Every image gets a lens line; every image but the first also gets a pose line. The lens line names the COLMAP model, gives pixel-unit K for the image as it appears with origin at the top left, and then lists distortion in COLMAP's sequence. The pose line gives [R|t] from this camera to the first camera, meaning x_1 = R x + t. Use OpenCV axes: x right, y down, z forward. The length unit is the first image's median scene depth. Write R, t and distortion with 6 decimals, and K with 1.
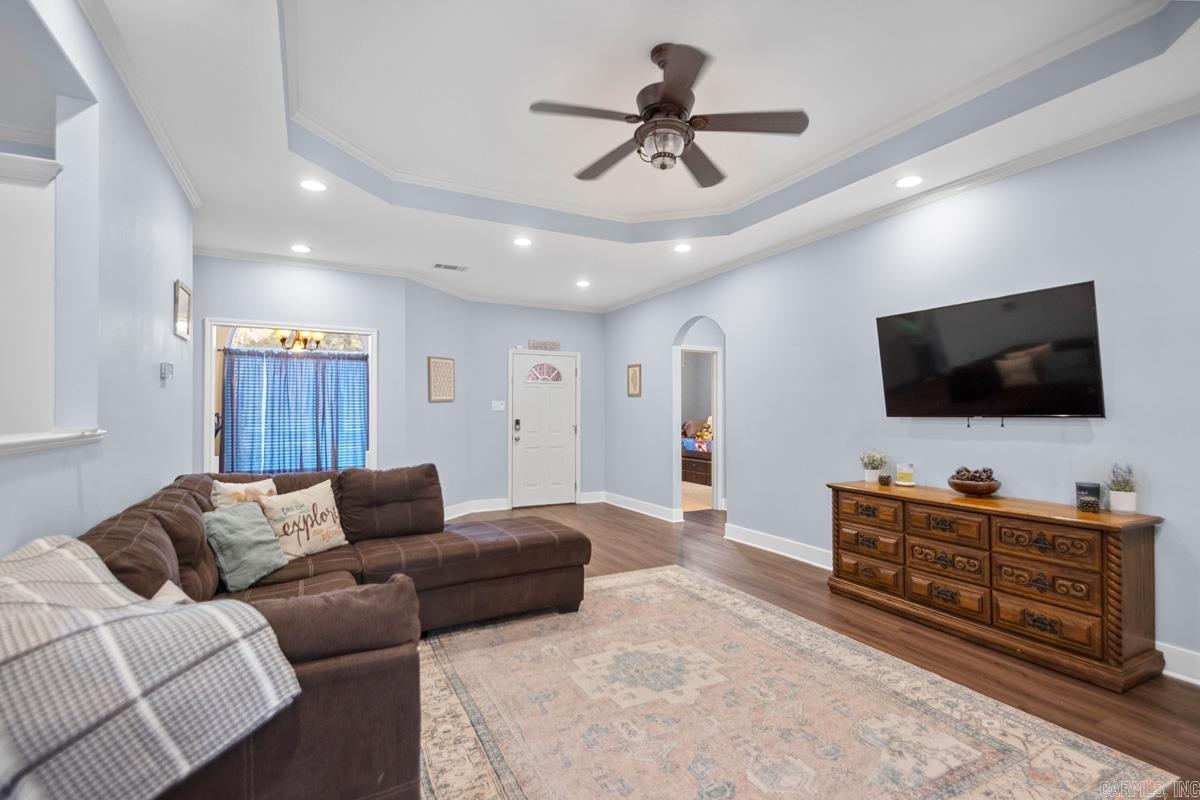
lens RADIAL K [[563.0, 0, 620.1], [0, 563.0, 405.1], [0, 0, 1]] dist [0.036058, -0.016449]
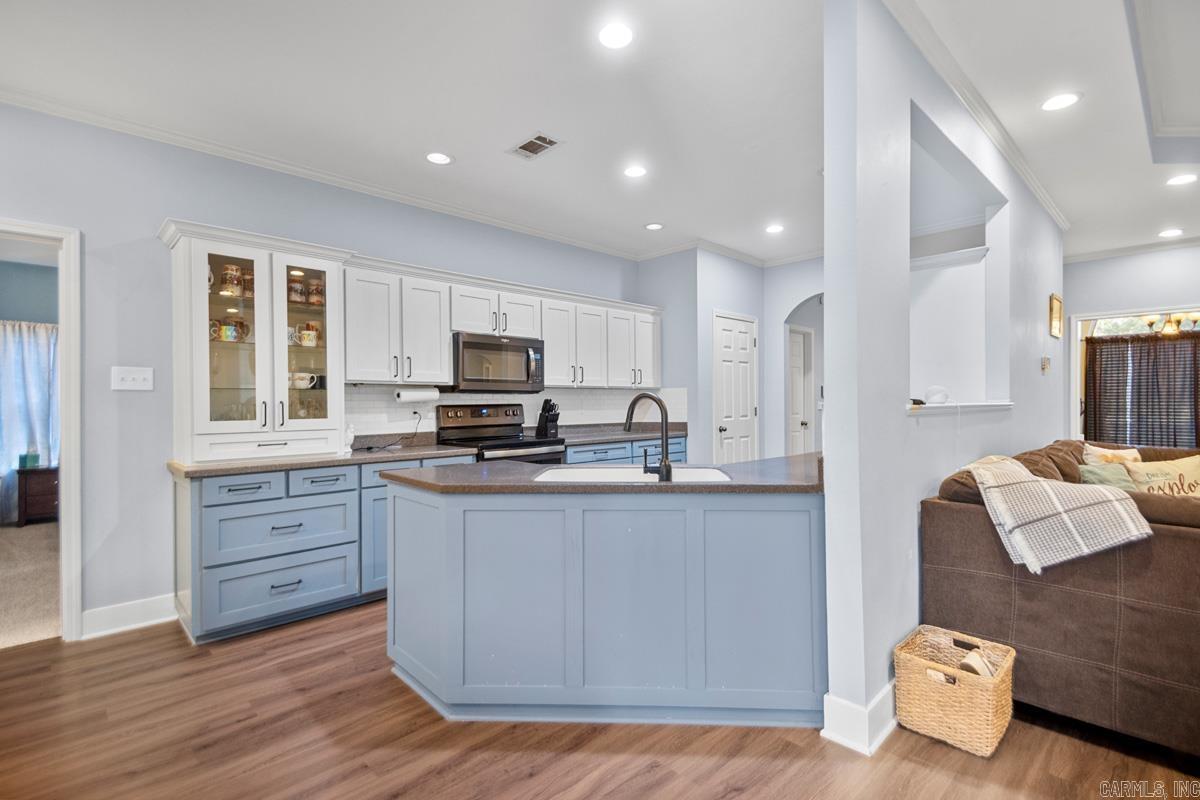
lens RADIAL K [[563.0, 0, 604.1], [0, 563.0, 401.4], [0, 0, 1]] dist [0.036058, -0.016449]
pose [[0.266175, -0.002754, -0.963921, 0.216649], [0.011445, 0.999934, 0.000304, 0.016751], [0.963857, -0.011113, 0.266189, -0.340965]]
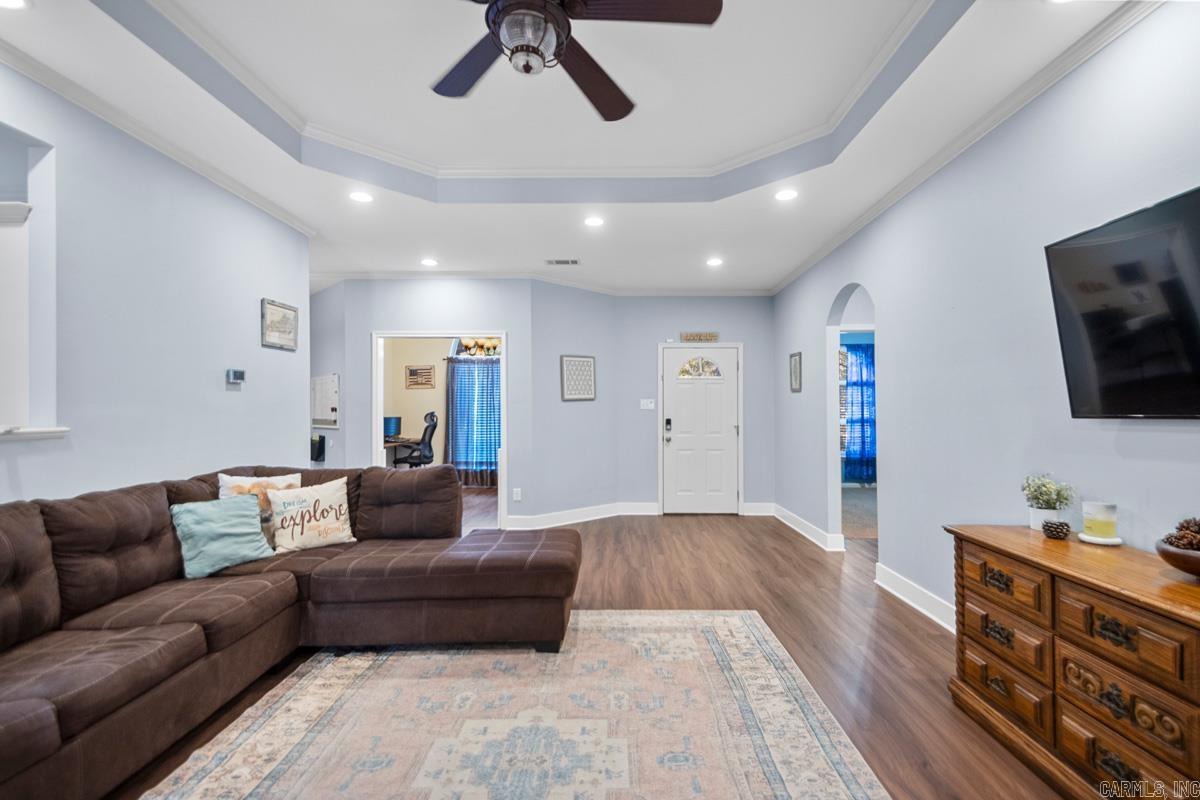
lens RADIAL K [[563.0, 0, 619.7], [0, 563.0, 402.2], [0, 0, 1]] dist [0.036058, -0.016449]
pose [[0.878055, -0.009007, -0.478474, 0.398994], [0.008030, 0.999959, -0.004088, 0.003363], [0.478492, -0.000253, 0.878092, 0.316894]]
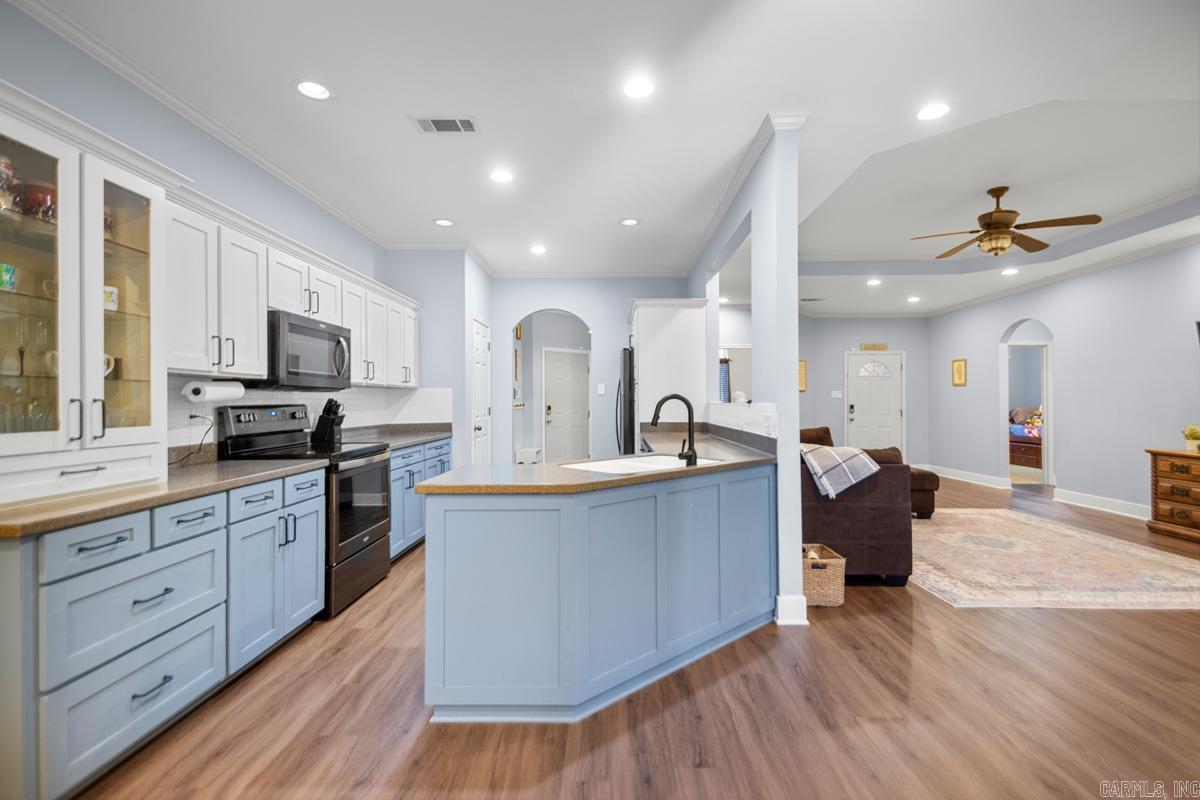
lens RADIAL K [[563.0, 0, 610.5], [0, 563.0, 396.5], [0, 0, 1]] dist [0.036058, -0.016449]
pose [[0.878476, -0.006944, -0.477735, -0.099829], [0.006437, 0.999976, -0.002699, 0.013141], [0.477742, -0.000704, 0.878500, -0.865478]]
